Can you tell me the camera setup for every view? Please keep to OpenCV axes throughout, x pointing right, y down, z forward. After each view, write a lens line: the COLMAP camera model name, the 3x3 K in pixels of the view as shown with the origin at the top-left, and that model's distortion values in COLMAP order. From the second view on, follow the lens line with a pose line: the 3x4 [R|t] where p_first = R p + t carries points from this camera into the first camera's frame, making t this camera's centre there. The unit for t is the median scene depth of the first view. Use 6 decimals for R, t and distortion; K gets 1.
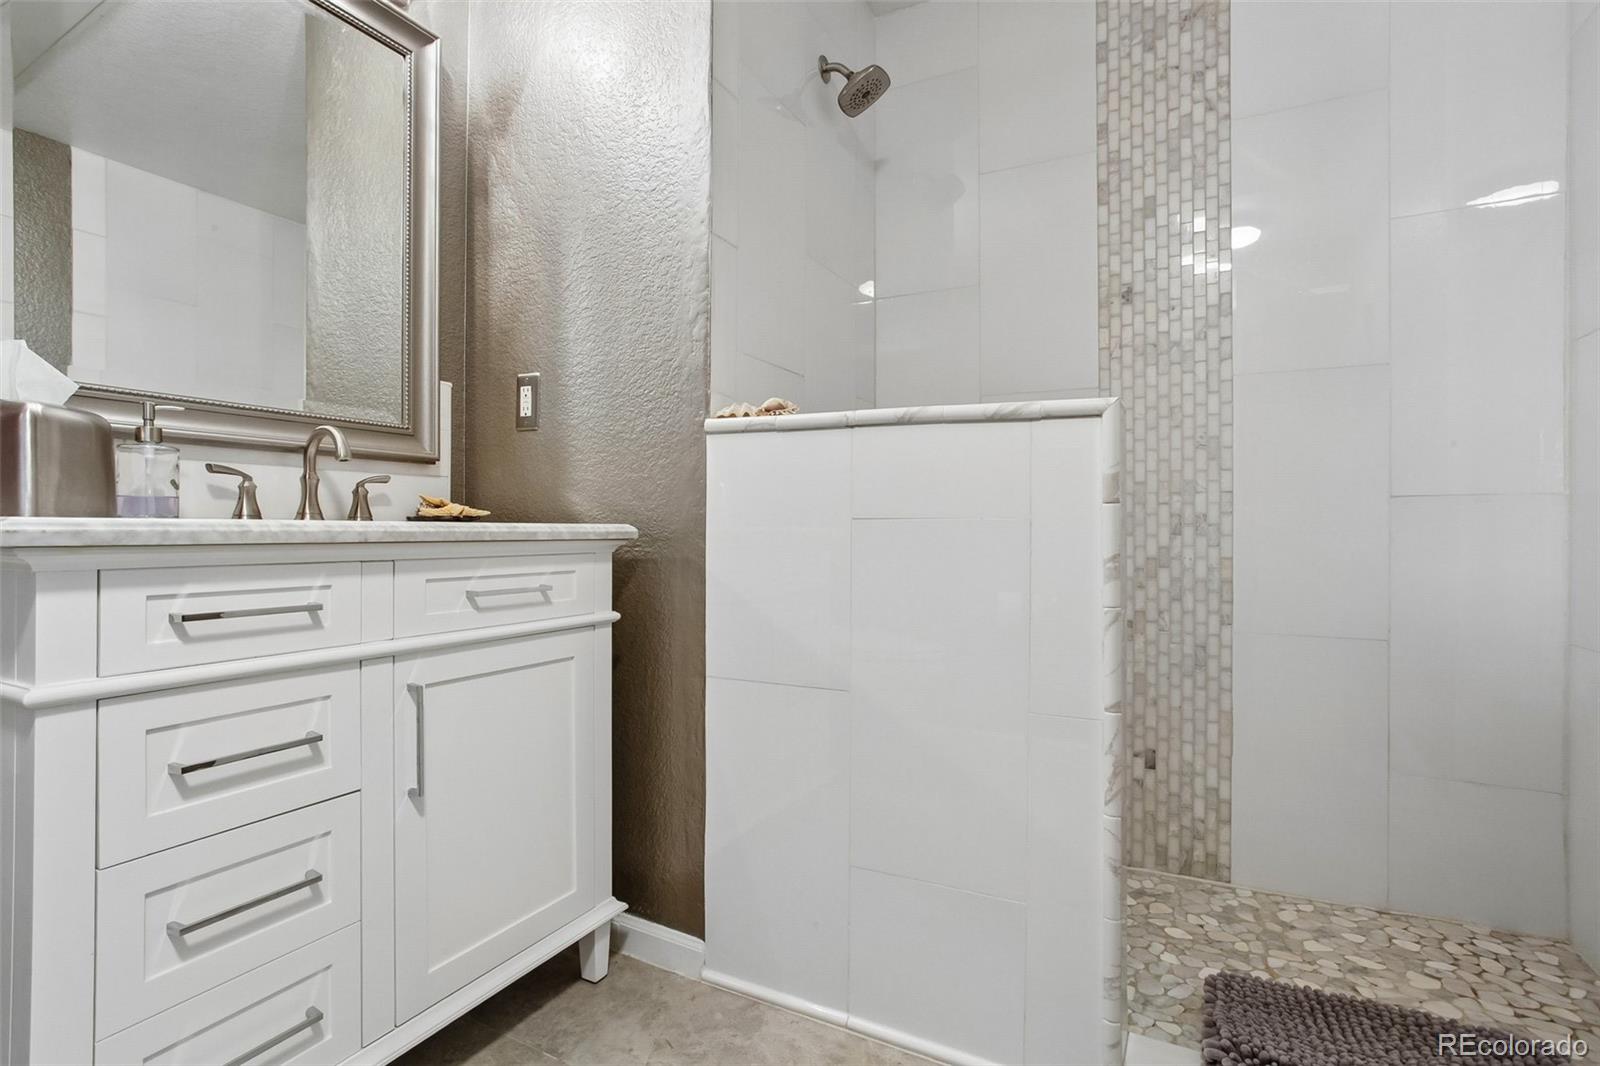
lens RADIAL K [[790.3, 0, 798.0], [0, 790.3, 531.9], [0, 0, 1]] dist [-0.050496, 0.025963]
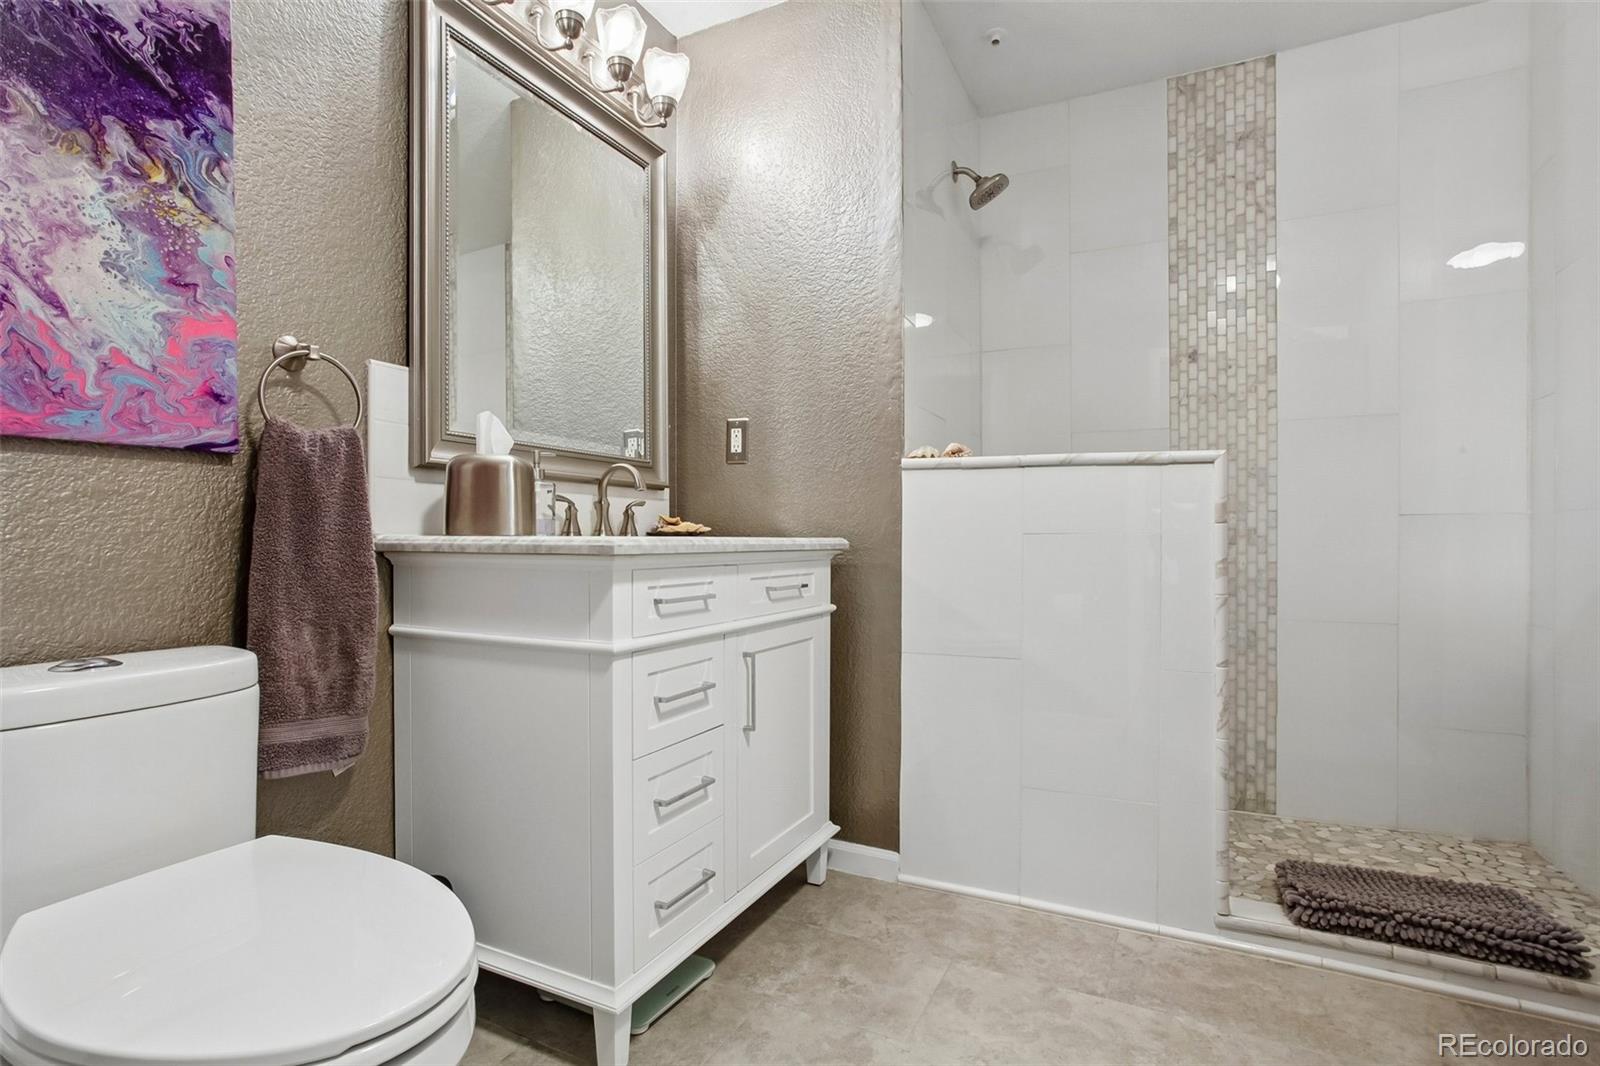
lens RADIAL K [[790.3, 0, 804.8], [0, 790.3, 545.9], [0, 0, 1]] dist [-0.050496, 0.025963]
pose [[0.999612, -0.002968, 0.027696, -0.310370], [0.002814, 0.999981, 0.005572, -0.003675], [-0.027712, -0.005492, 0.999601, -0.316845]]
